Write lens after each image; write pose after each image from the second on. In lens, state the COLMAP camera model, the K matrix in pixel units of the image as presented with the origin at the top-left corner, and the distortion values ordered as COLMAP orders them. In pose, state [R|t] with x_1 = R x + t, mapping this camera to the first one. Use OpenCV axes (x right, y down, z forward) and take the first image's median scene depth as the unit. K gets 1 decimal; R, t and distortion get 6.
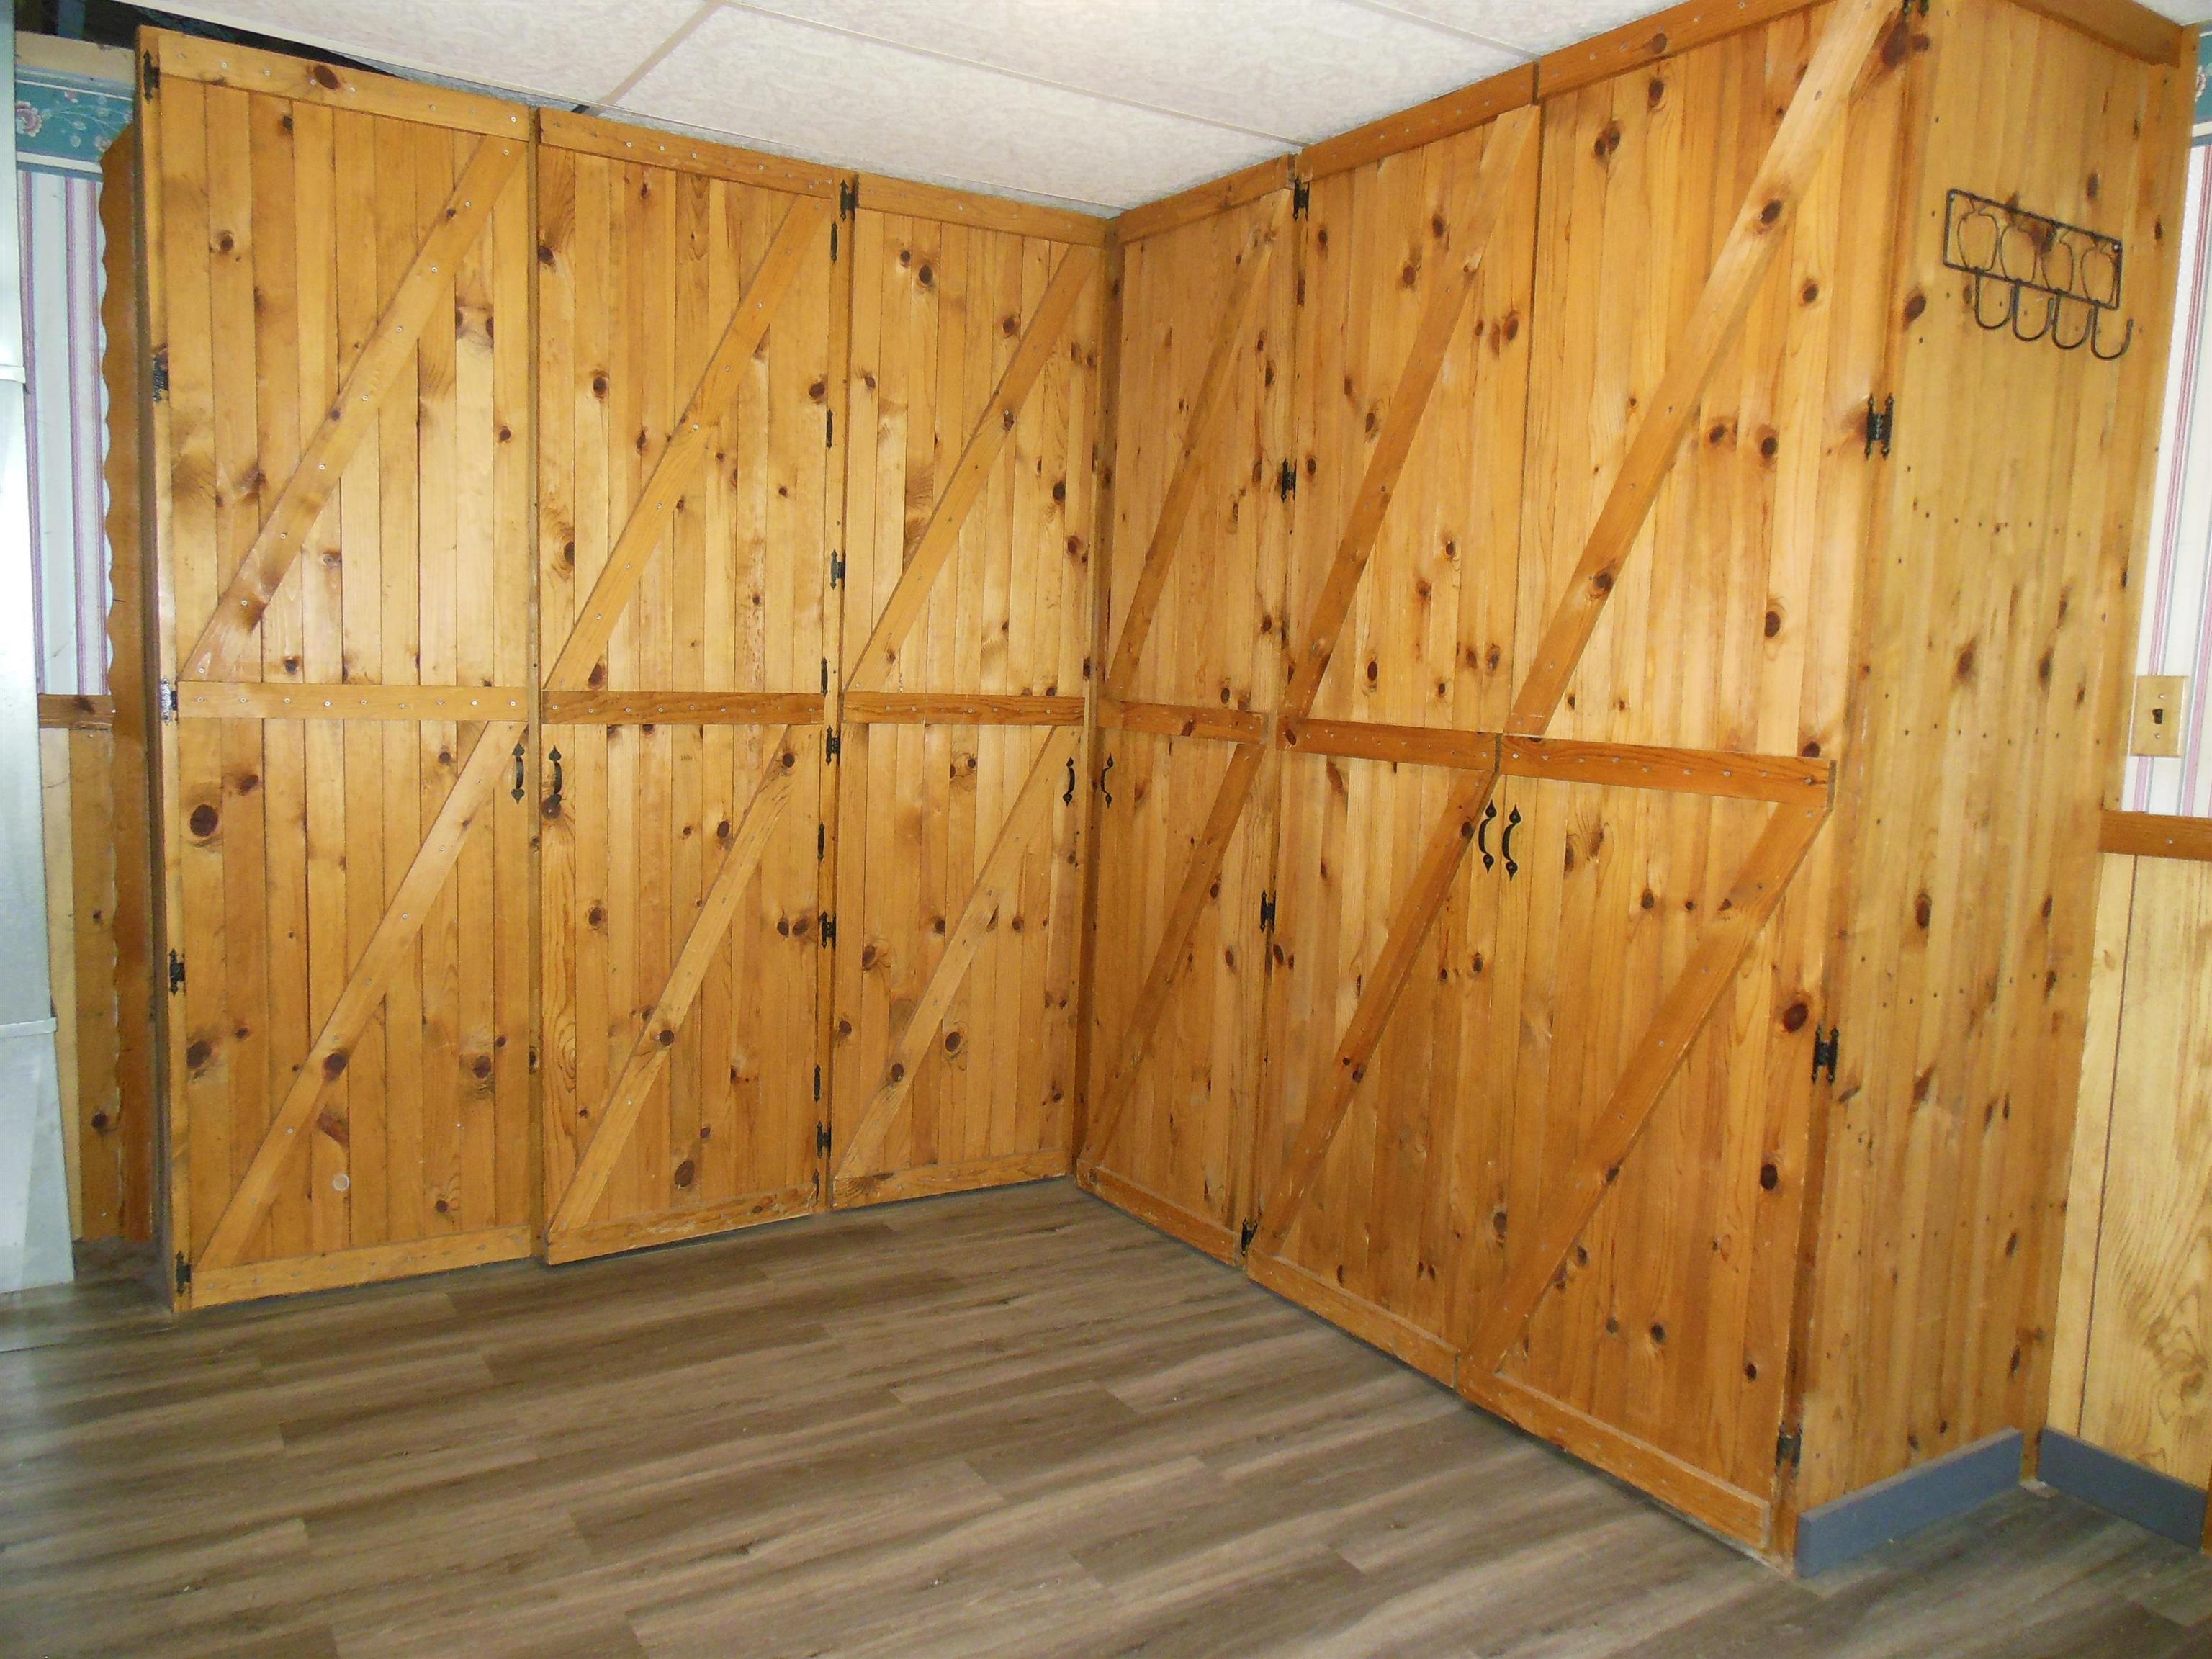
lens RADIAL K [[1665.0, 0, 1102.6], [0, 1665.0, 831.3], [0, 0, 1]] dist [-0.049939, 0.084200]
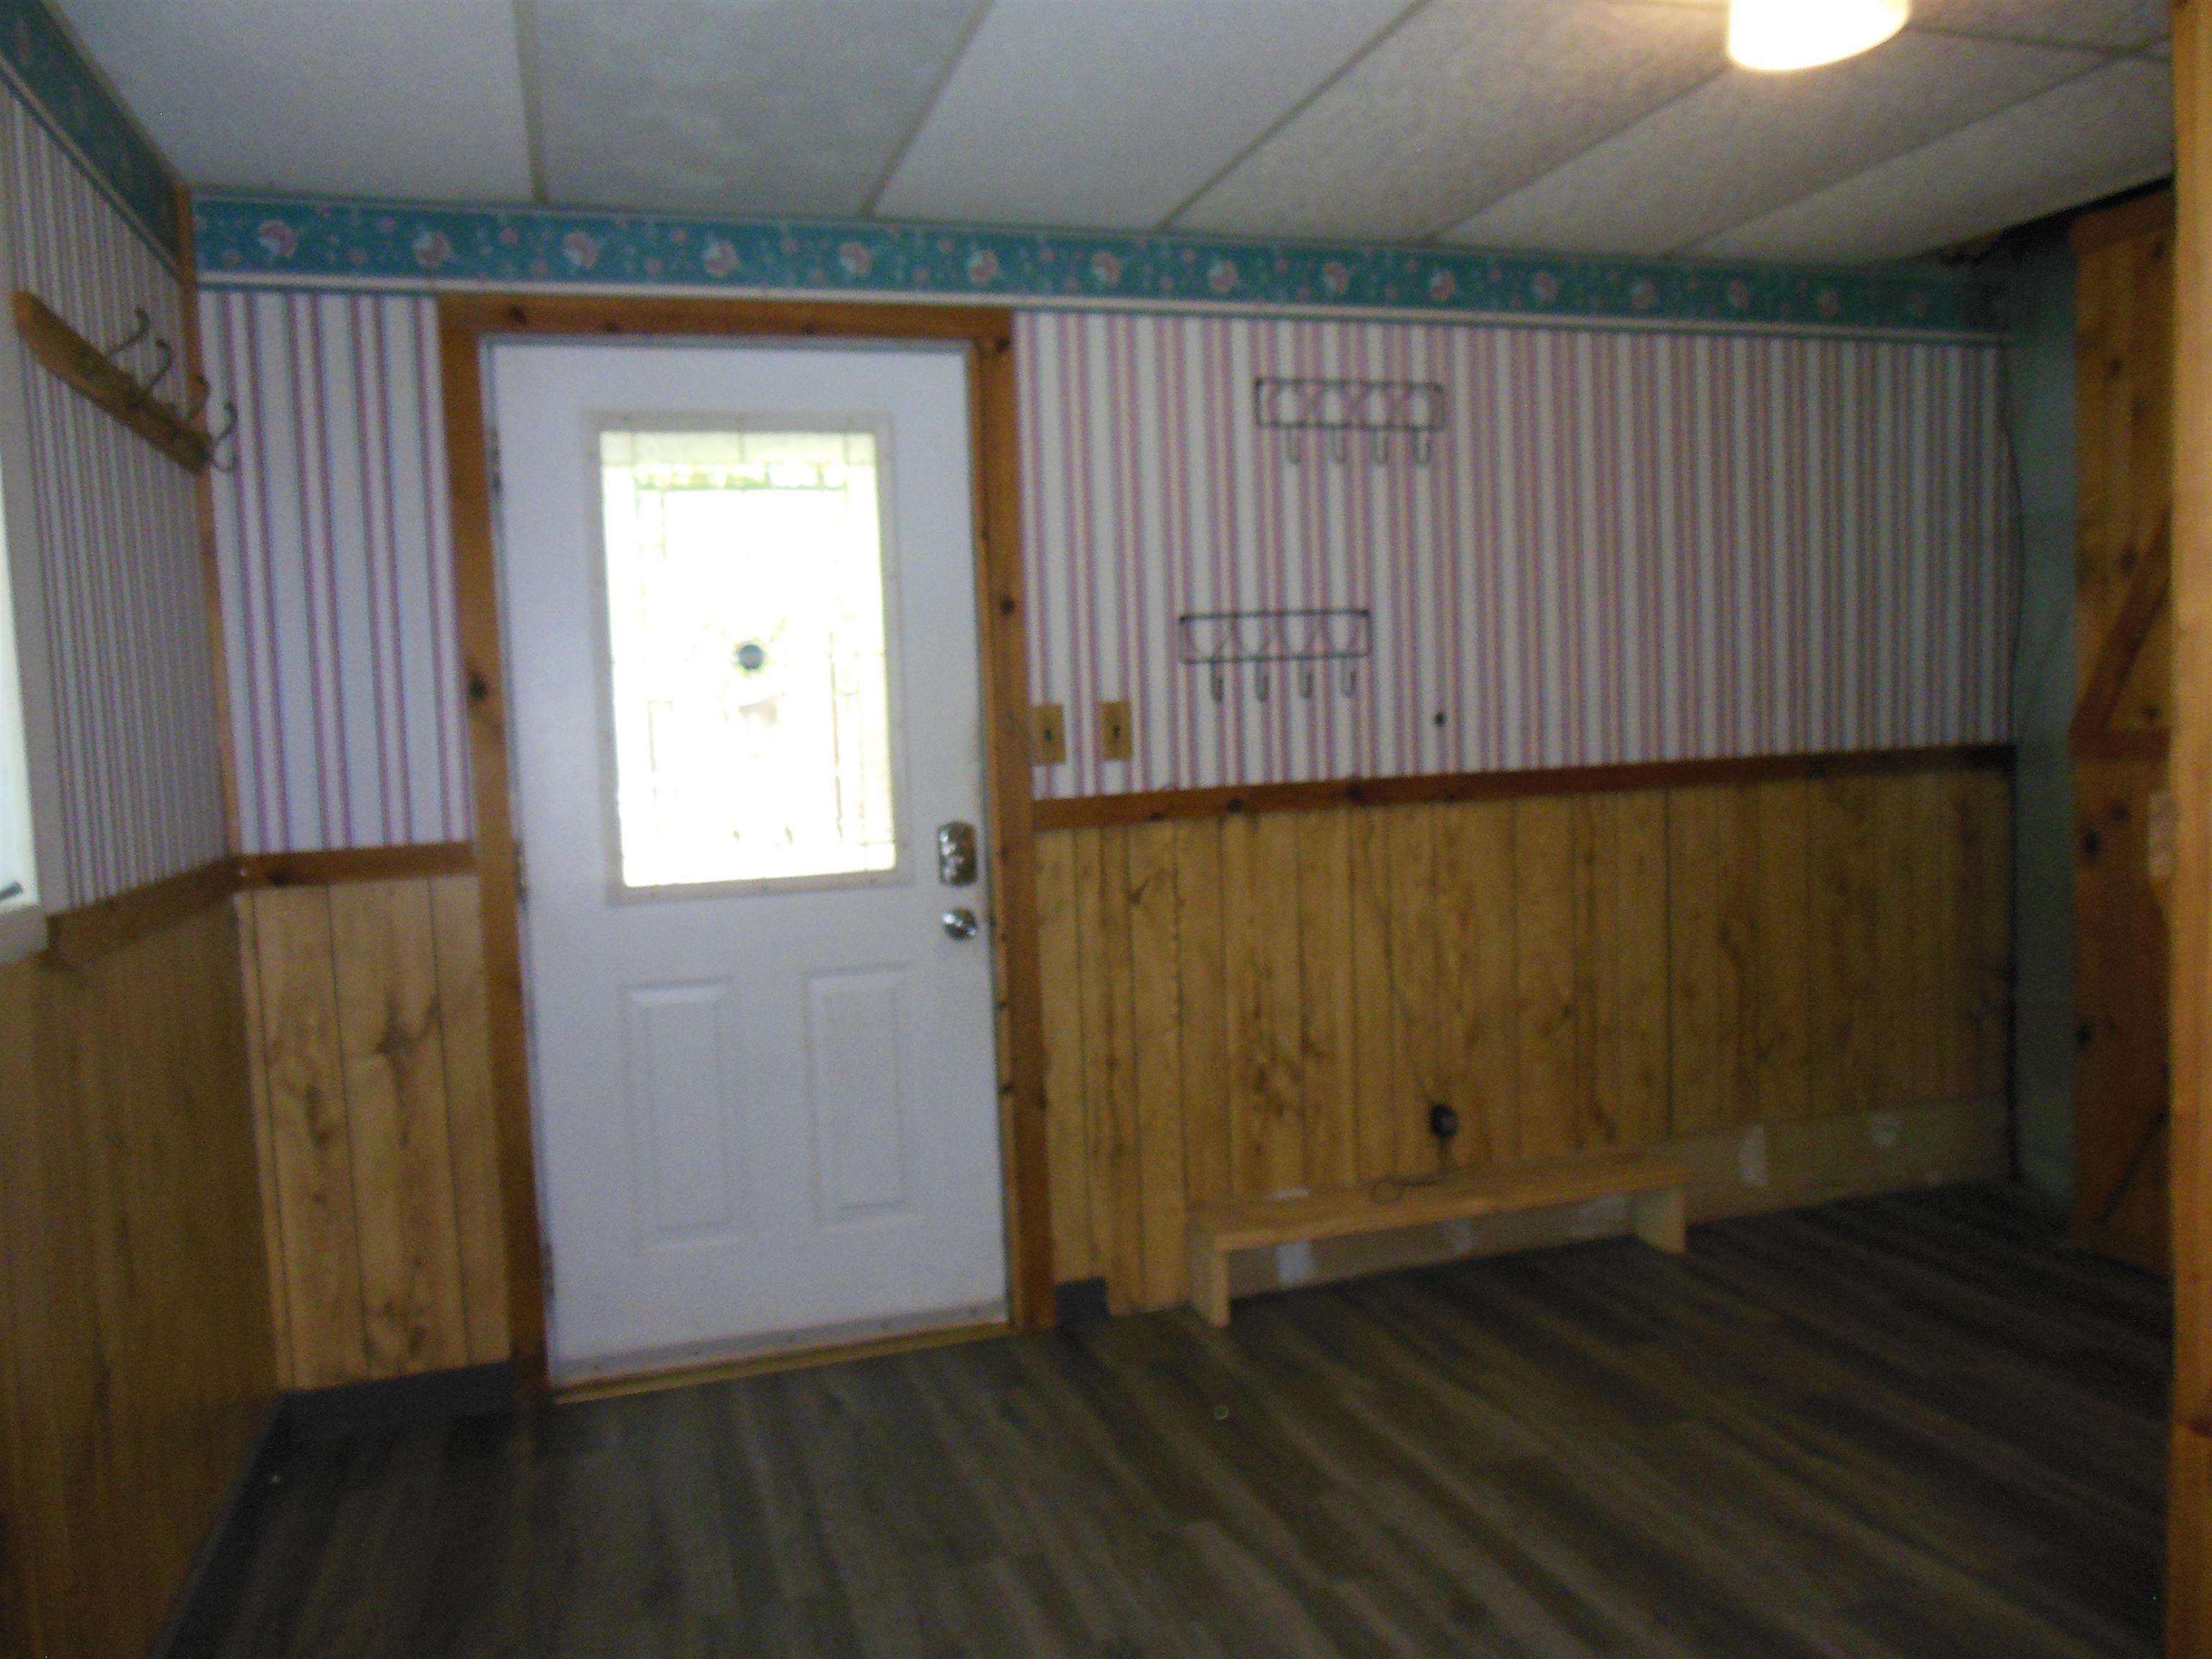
lens RADIAL K [[1665.0, 0, 1103.8], [0, 1665.0, 834.8], [0, 0, 1]] dist [-0.049939, 0.084200]
pose [[-0.247577, 0.040476, -0.968022, 1.017268], [-0.075368, 0.995295, 0.060892, -0.040473], [0.965932, 0.088033, -0.243361, 0.738723]]
